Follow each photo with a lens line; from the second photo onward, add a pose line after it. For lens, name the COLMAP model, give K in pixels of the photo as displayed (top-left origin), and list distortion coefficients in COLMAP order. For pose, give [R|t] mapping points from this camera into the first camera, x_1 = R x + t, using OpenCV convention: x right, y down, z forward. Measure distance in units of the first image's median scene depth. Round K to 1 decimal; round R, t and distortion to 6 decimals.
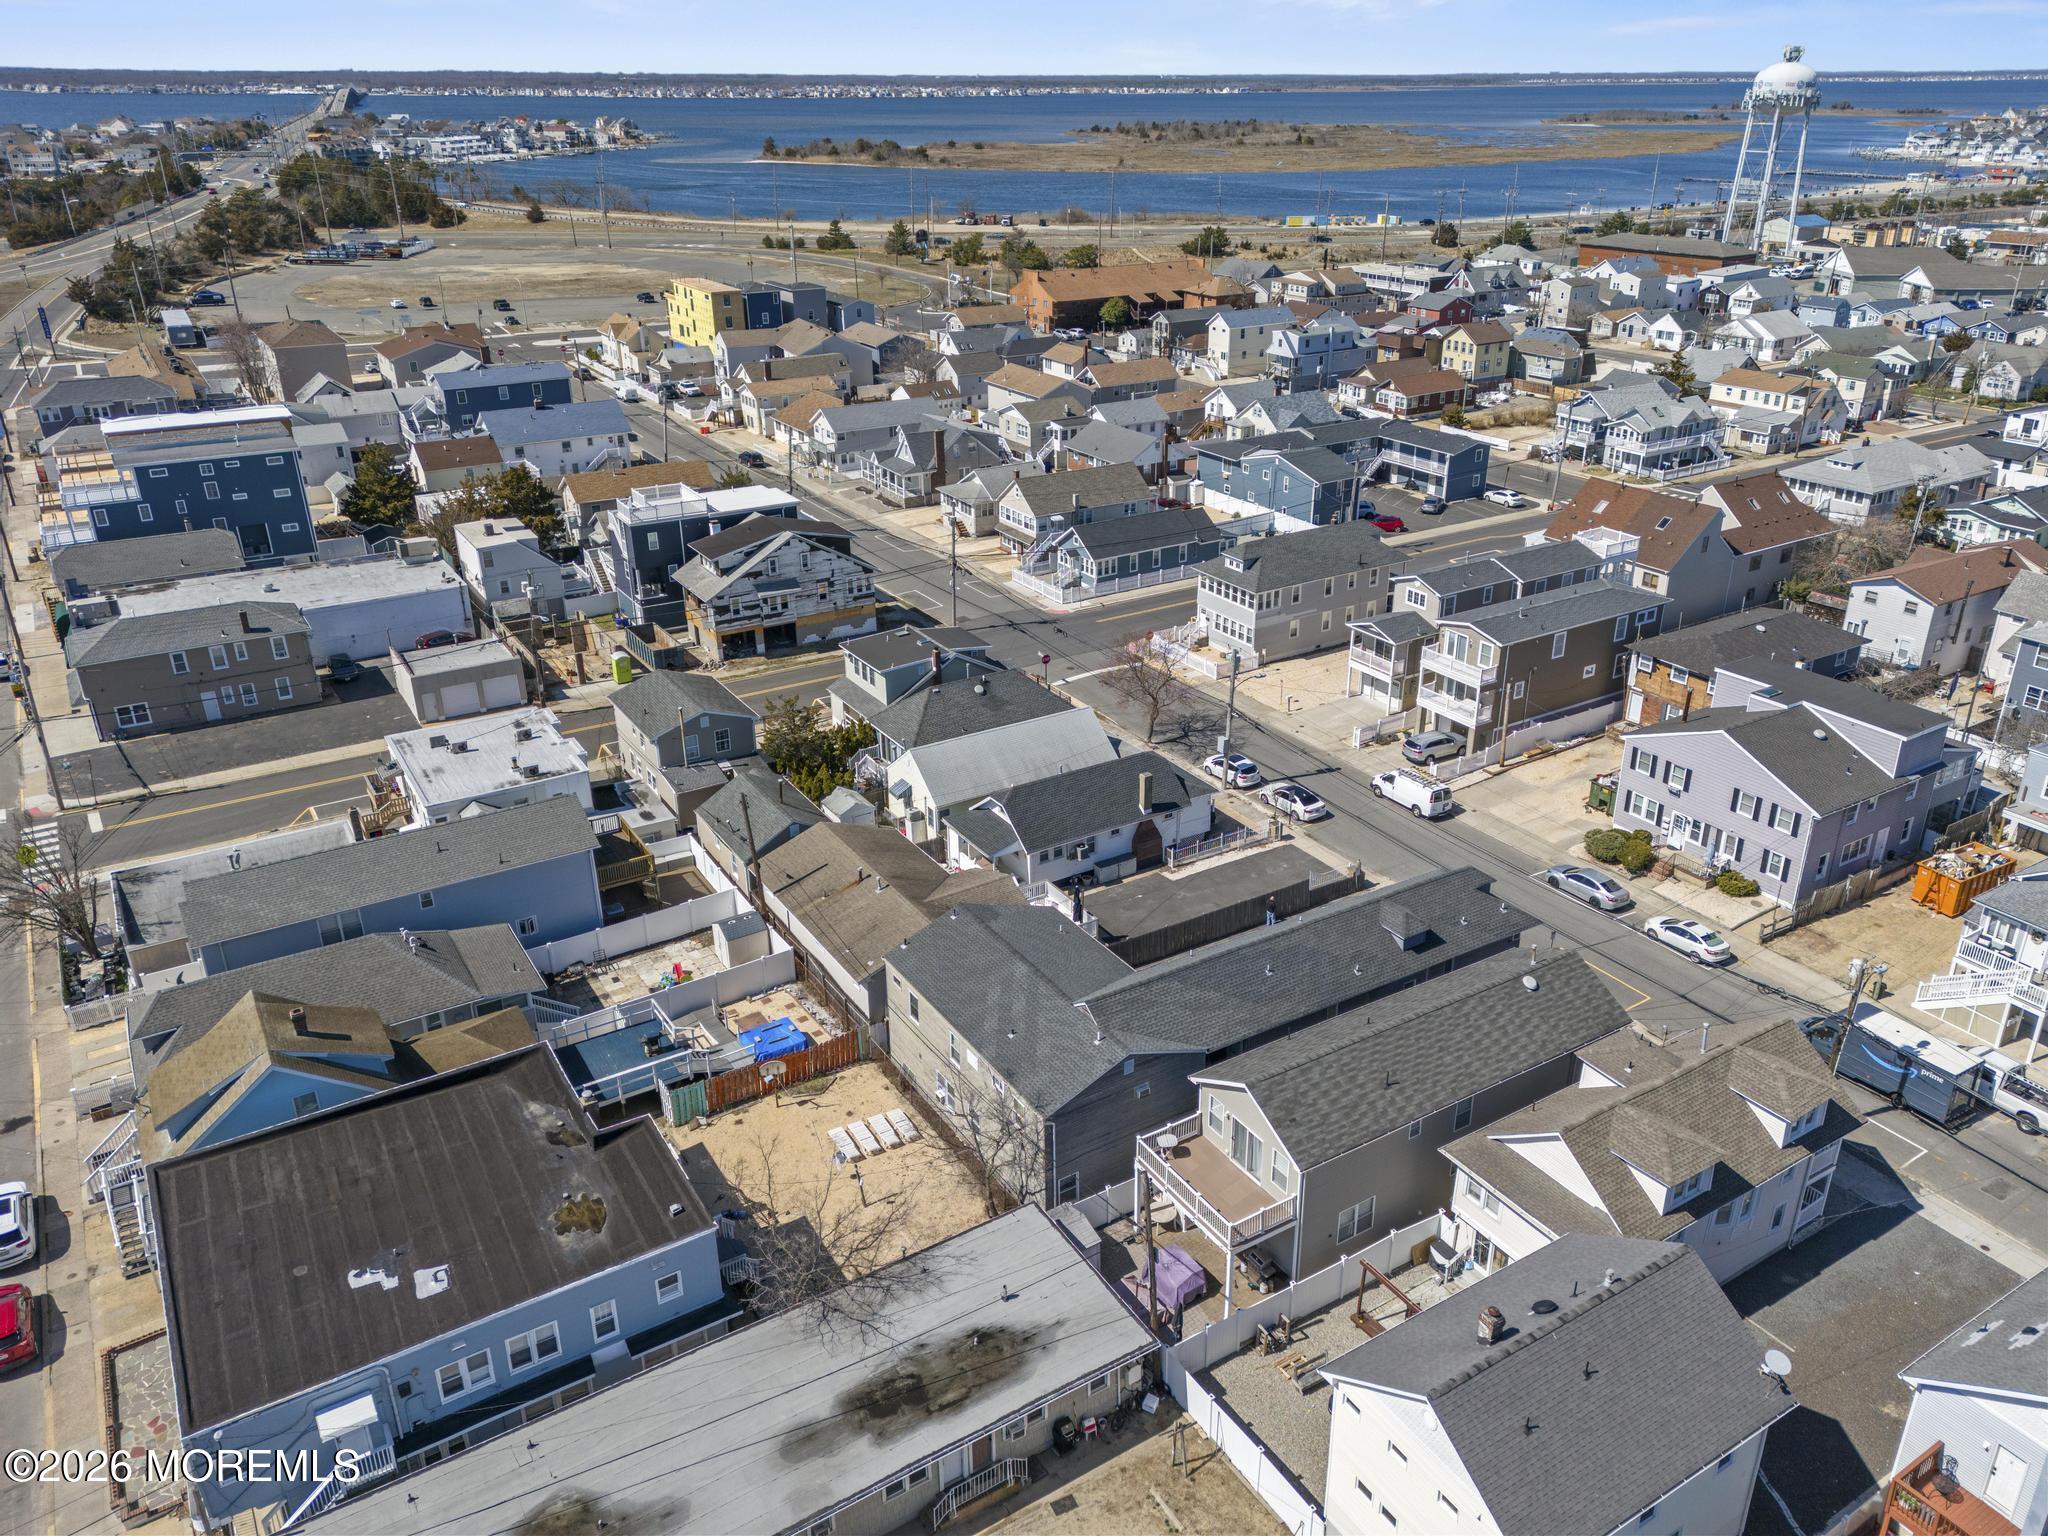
lens RADIAL K [[1498.9, 0, 1052.1], [0, 1498.9, 754.2], [0, 0, 1]] dist [0.077555, -0.073838]
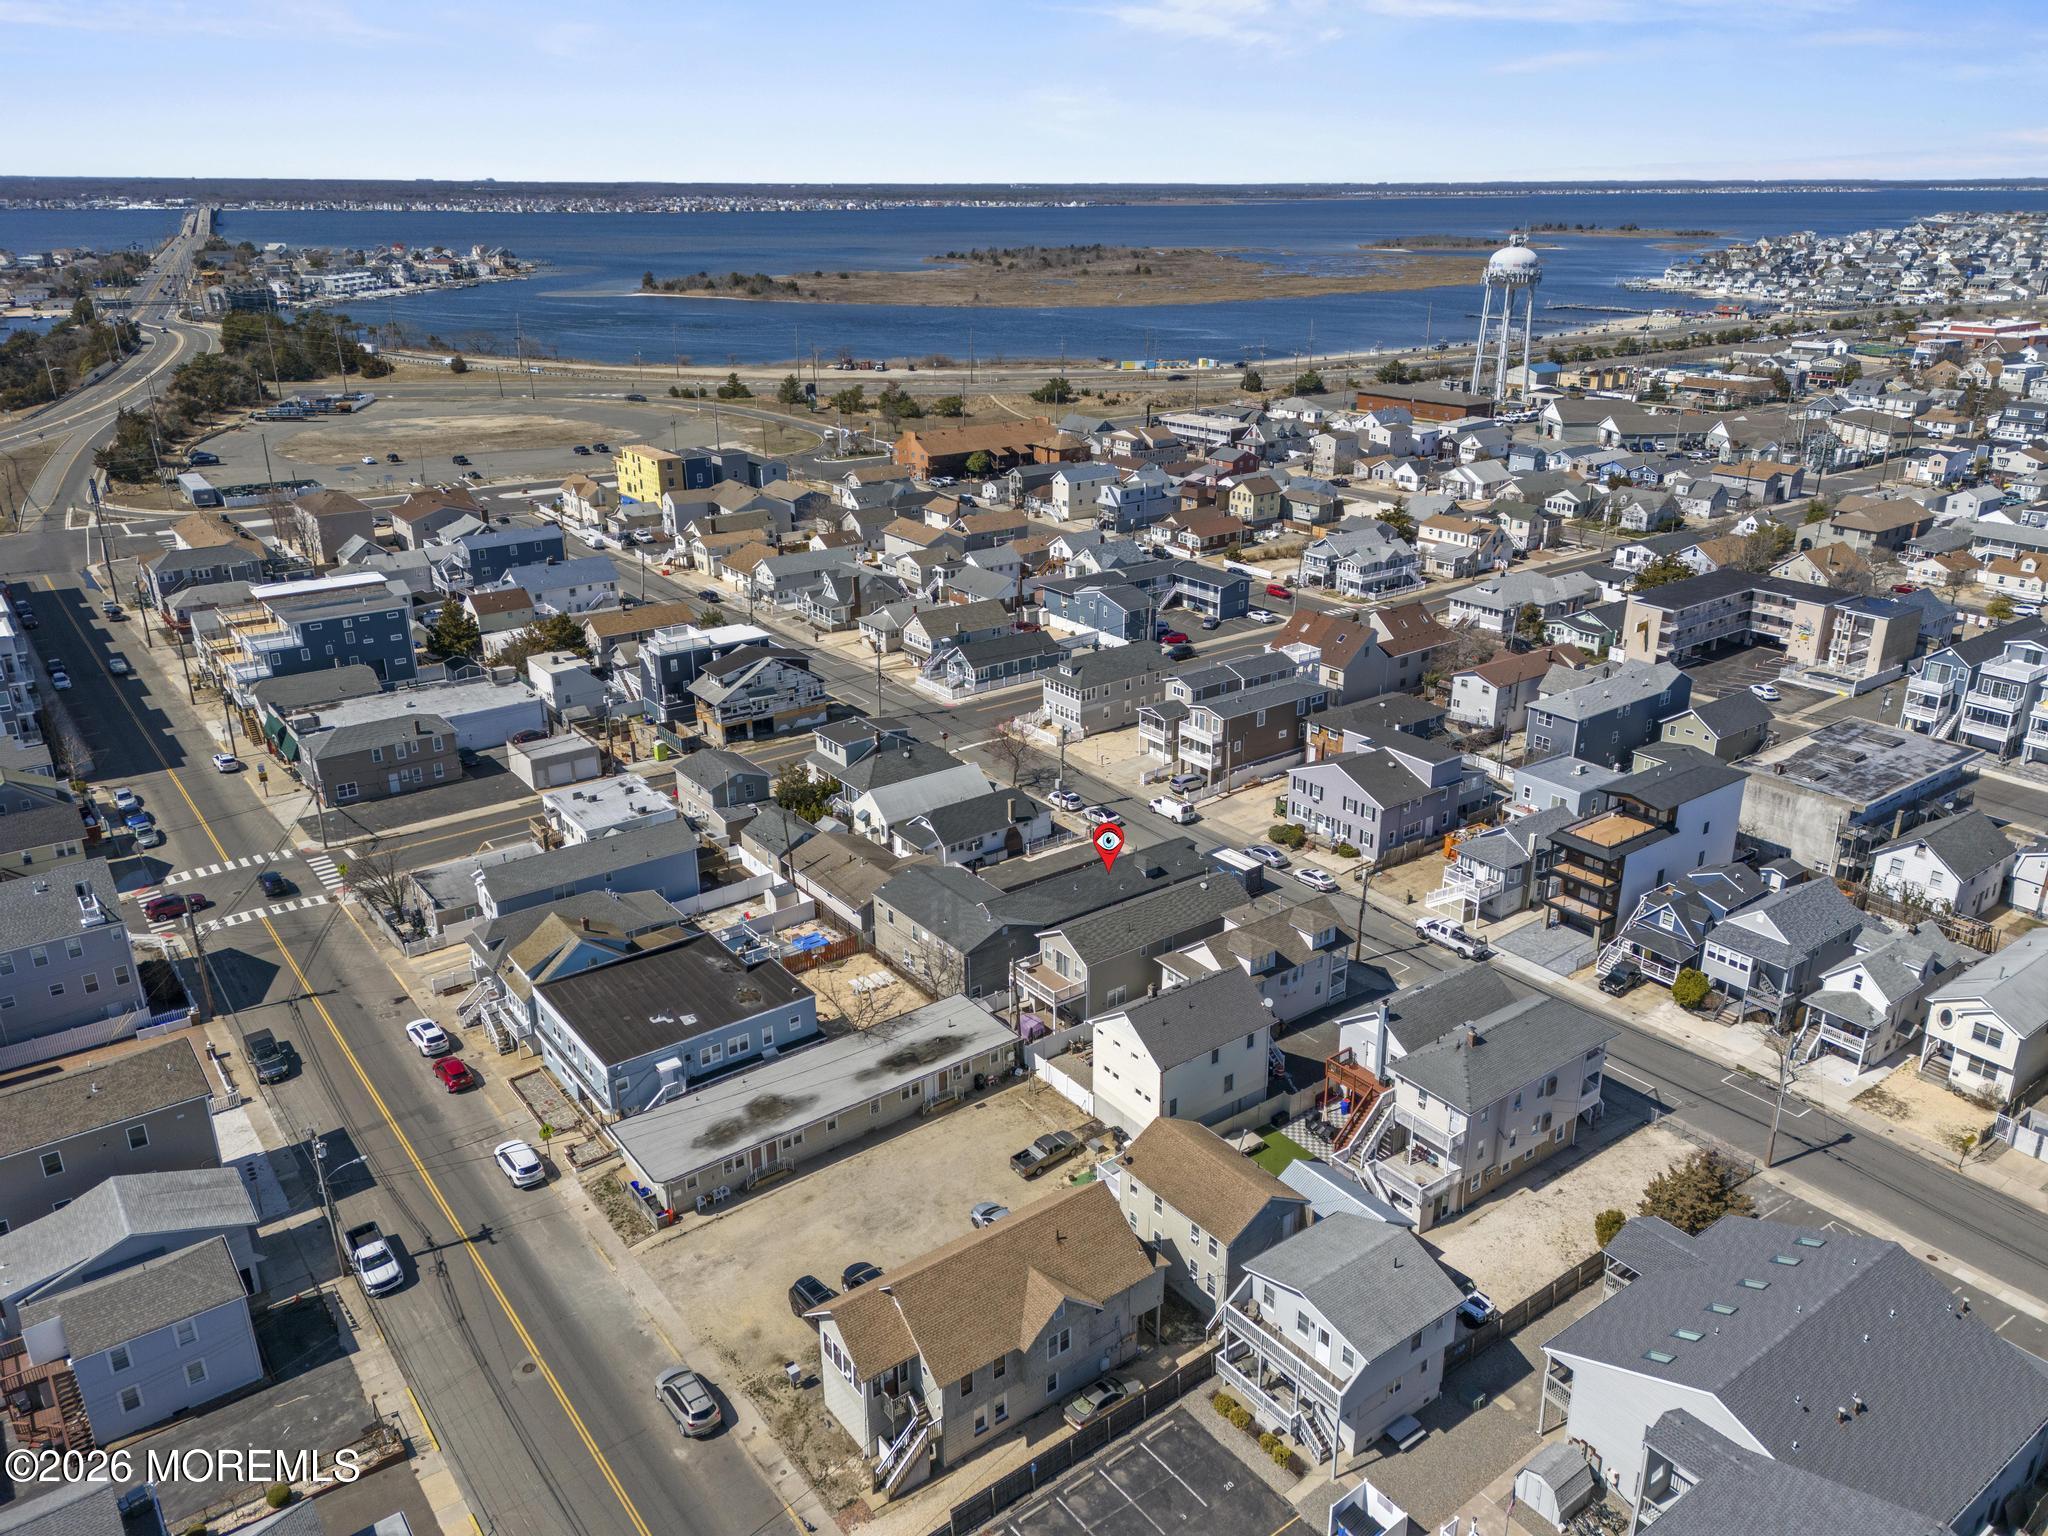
lens RADIAL K [[1498.9, 0, 1051.3], [0, 1498.9, 748.0], [0, 0, 1]] dist [0.077555, -0.073838]
pose [[0.995907, -0.029220, 0.085528, -0.024032], [0.034569, 0.997493, -0.061744, 0.041845], [-0.083509, 0.064448, 0.994421, -0.474812]]
